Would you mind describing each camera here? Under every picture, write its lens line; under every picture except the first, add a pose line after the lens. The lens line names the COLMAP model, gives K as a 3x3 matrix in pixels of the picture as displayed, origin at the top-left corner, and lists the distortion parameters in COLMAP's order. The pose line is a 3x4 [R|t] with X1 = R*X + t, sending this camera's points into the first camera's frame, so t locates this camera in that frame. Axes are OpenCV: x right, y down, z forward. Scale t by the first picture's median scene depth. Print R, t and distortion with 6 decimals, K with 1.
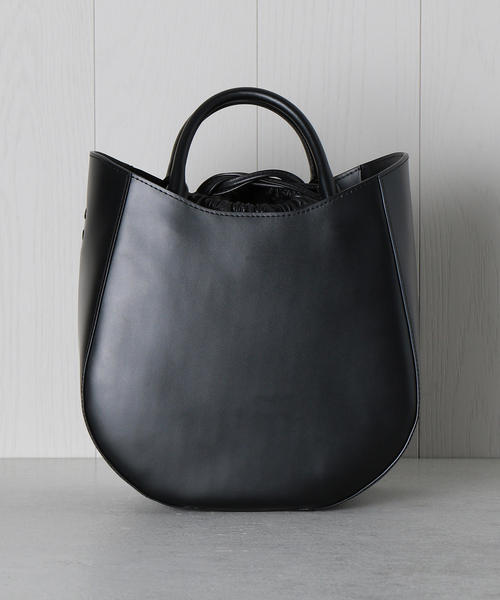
lens RADIAL K [[1908.1, 0, 246.3], [0, 1908.1, 303.9], [0, 0, 1]] dist [0.098088, 0.000000]
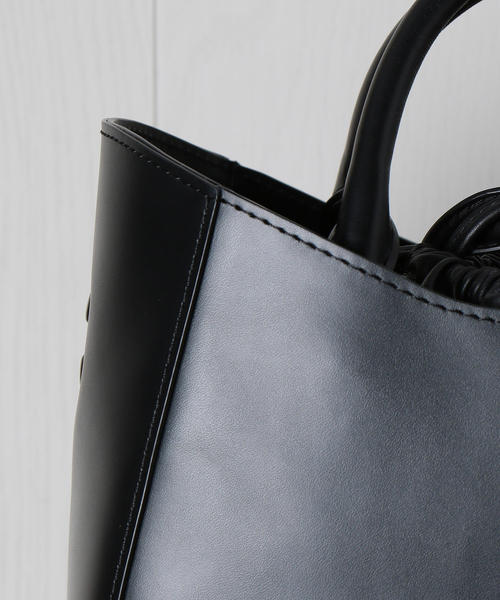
lens RADIAL K [[1908.1, 0, 251.1], [0, 1908.1, 299.8], [0, 0, 1]] dist [0.098088, 0.000000]
pose [[0.994634, 0.007886, -0.103153, -0.021158], [-0.004599, 0.999475, 0.032069, -0.058172], [0.103351, -0.031423, 0.994148, 0.658808]]
